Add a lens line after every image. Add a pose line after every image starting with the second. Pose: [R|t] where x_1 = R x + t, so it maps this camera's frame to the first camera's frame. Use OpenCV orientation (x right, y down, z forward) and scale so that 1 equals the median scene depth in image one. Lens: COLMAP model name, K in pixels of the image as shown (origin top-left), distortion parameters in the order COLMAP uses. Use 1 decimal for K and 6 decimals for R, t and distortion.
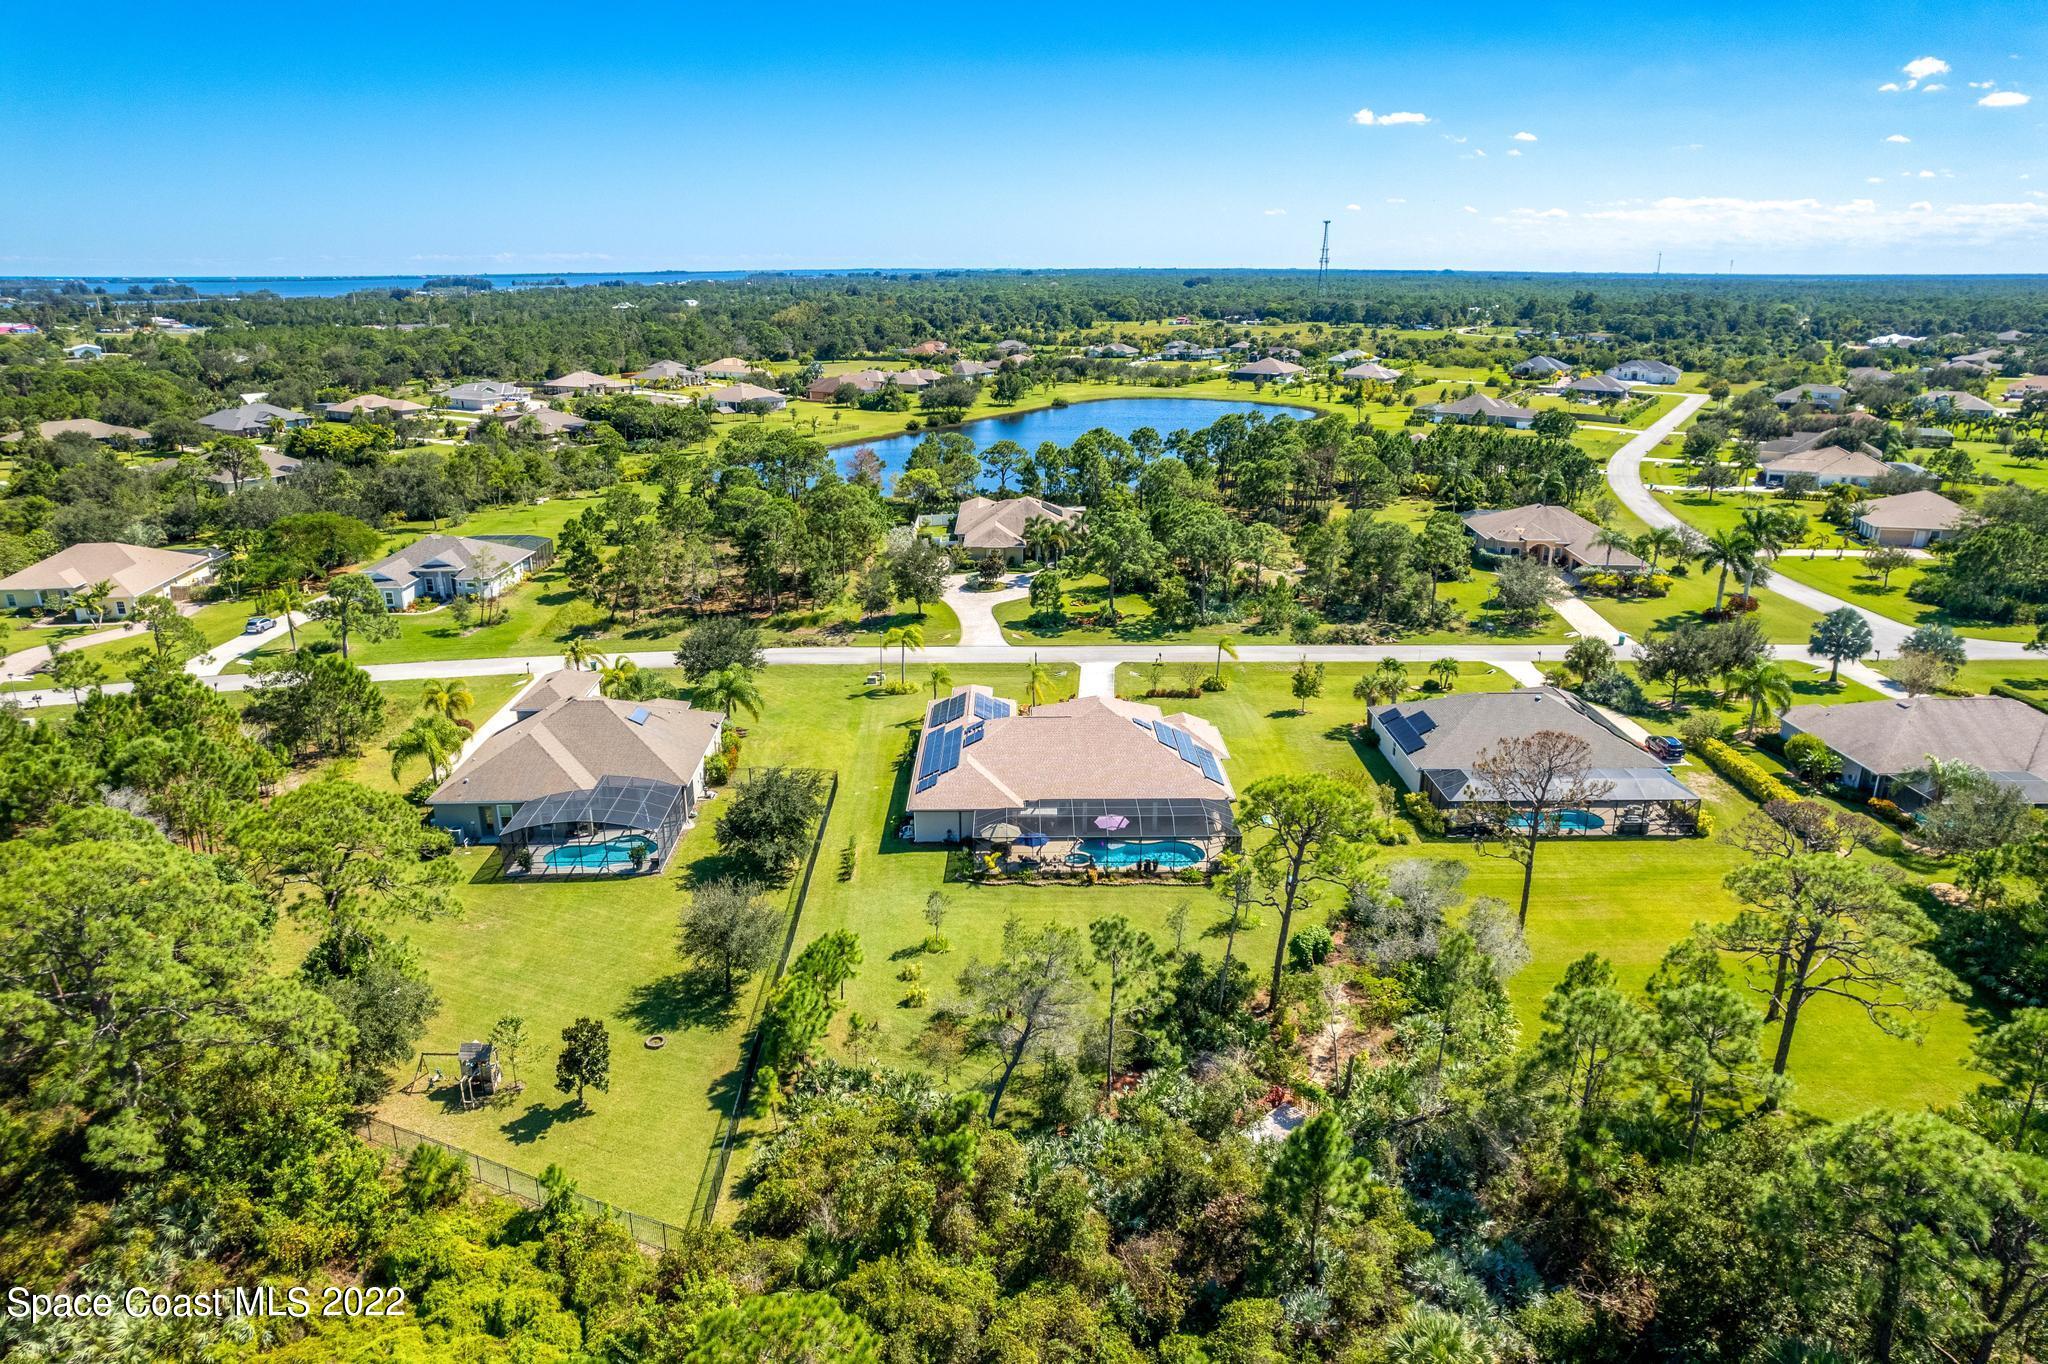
lens RADIAL K [[1322.4, 0, 1024.0], [0, 1322.4, 682.0], [0, 0, 1]] dist [-0.074679, 0.069921]
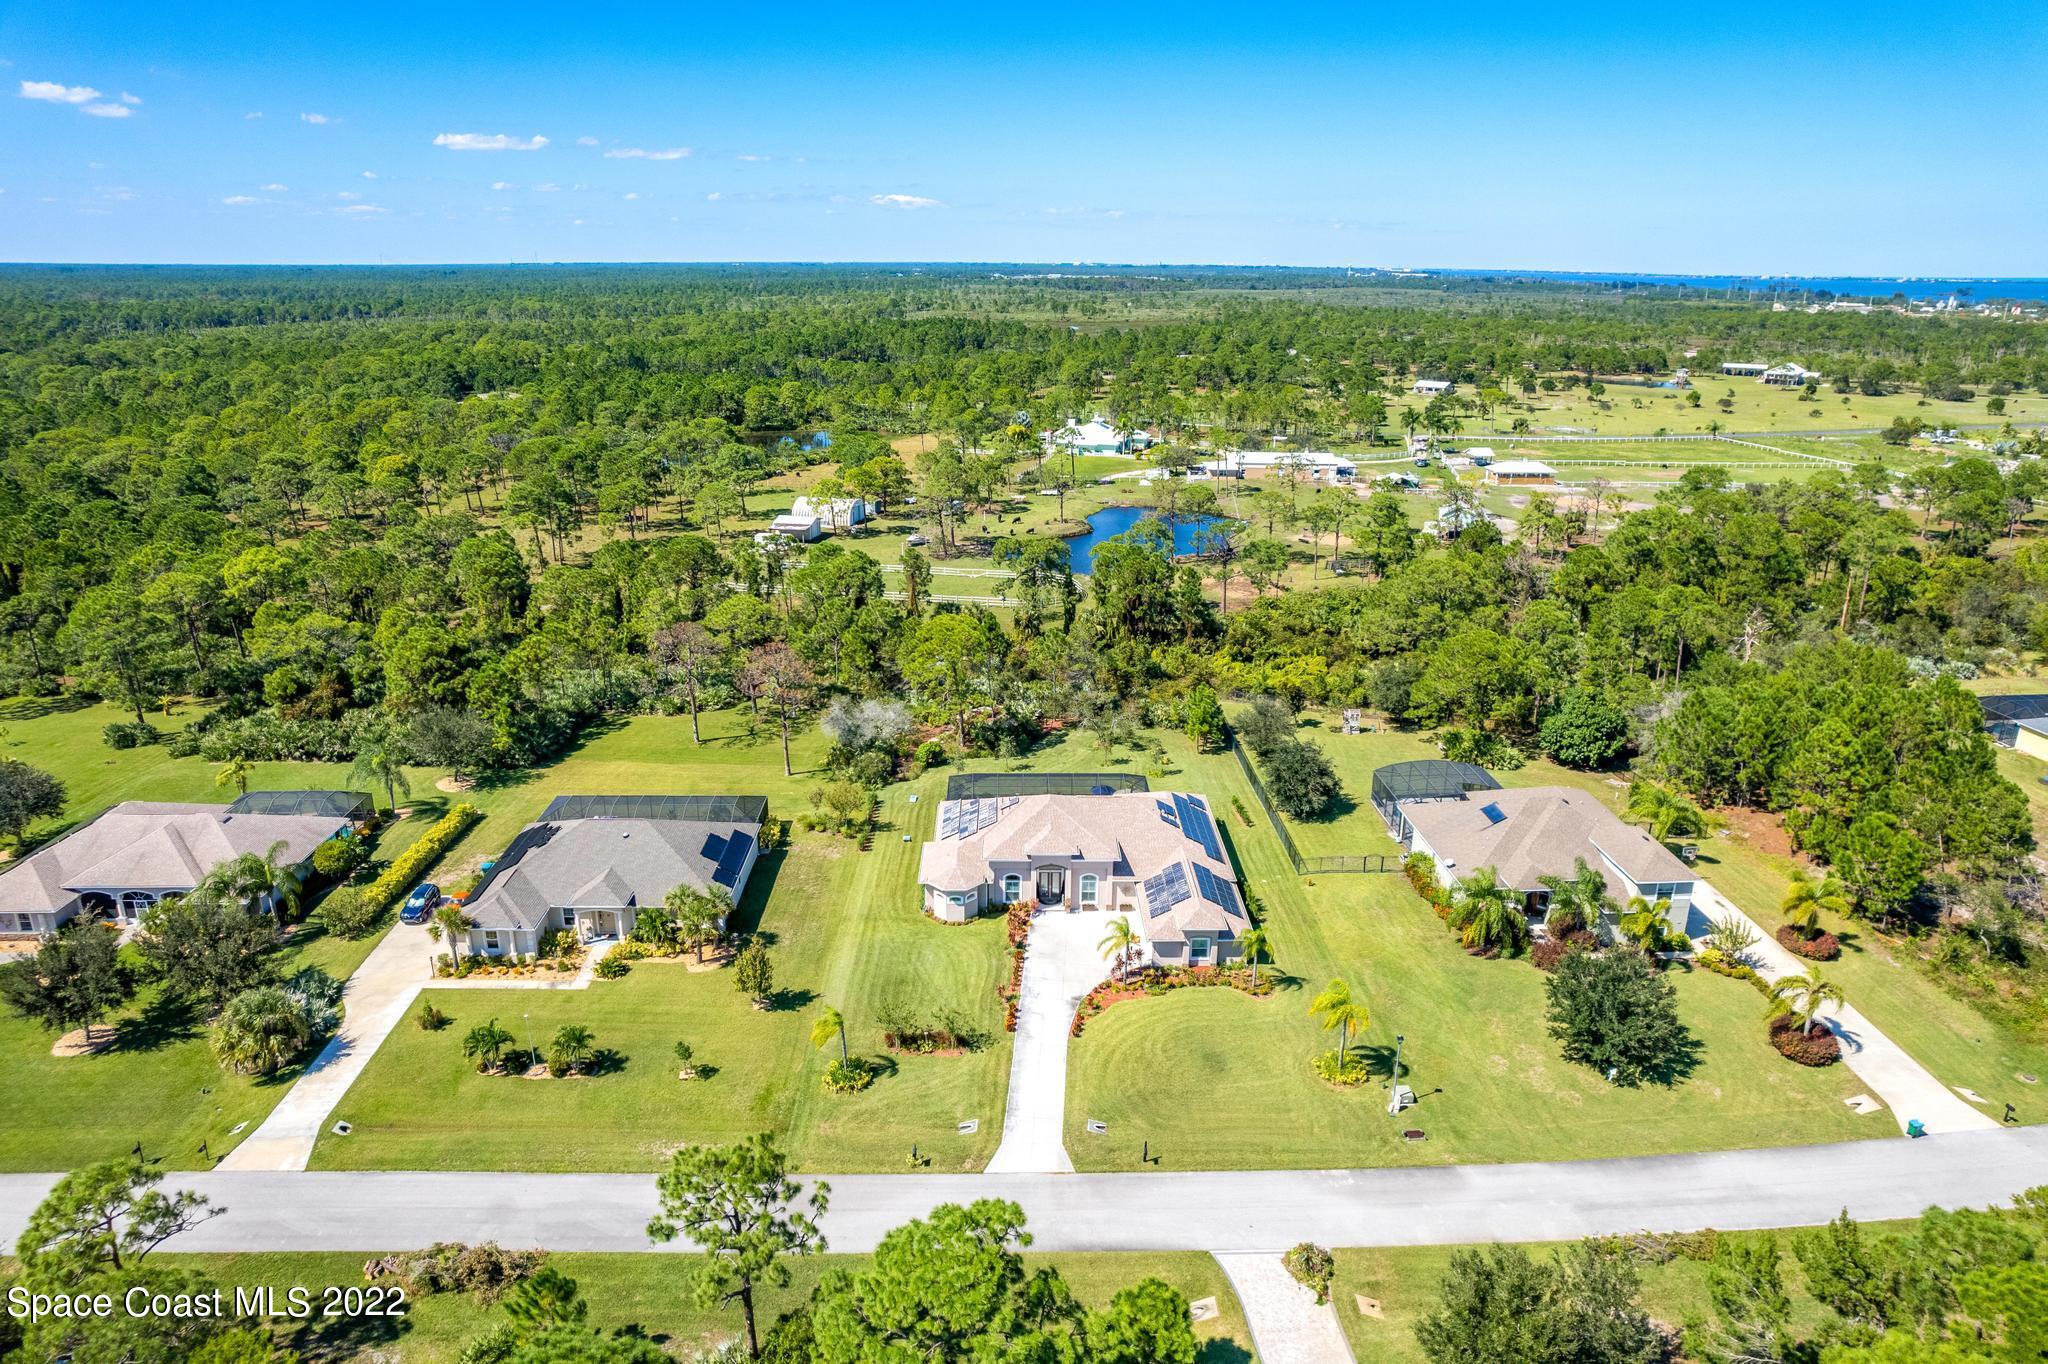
lens RADIAL K [[1322.4, 0, 1024.0], [0, 1322.4, 682.0], [0, 0, 1]] dist [-0.074679, 0.069921]
pose [[-0.999953, 0.007029, -0.006646, 0.058066], [0.001813, 0.811020, 0.585015, -0.466740], [0.009502, 0.584976, -0.810995, 1.264111]]
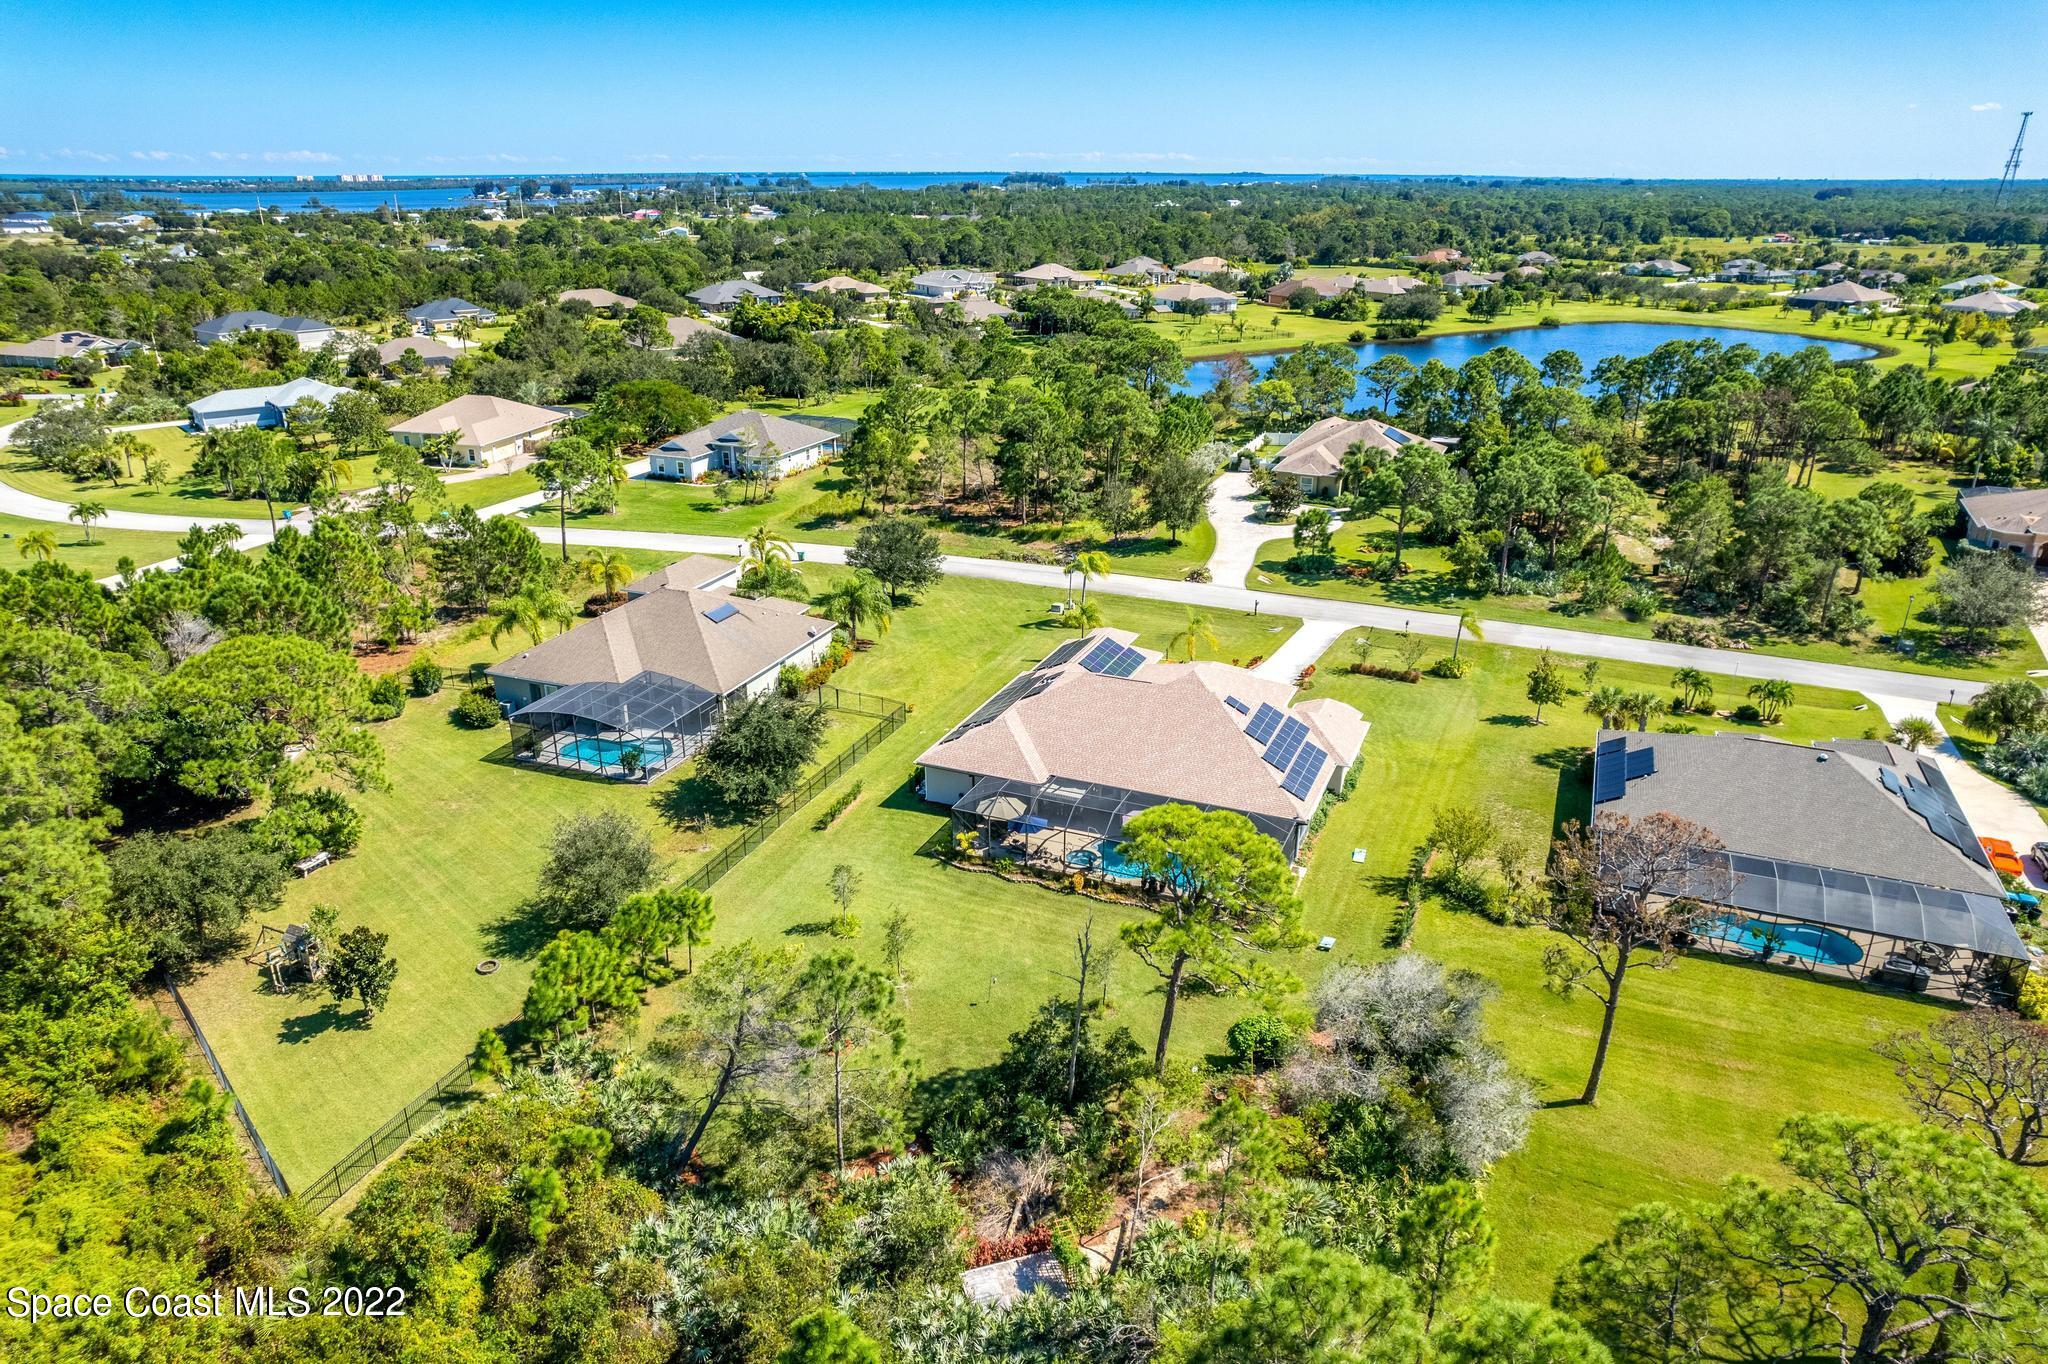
lens RADIAL K [[1348.9, 0, 1024.0], [0, 1348.9, 682.0], [0, 0, 1]] dist [-0.085100, 0.079321]
pose [[0.915400, 0.148185, -0.374278, 0.191320], [-0.125620, 0.988505, 0.084132, -0.023346], [0.382443, -0.029998, 0.923492, 0.148540]]
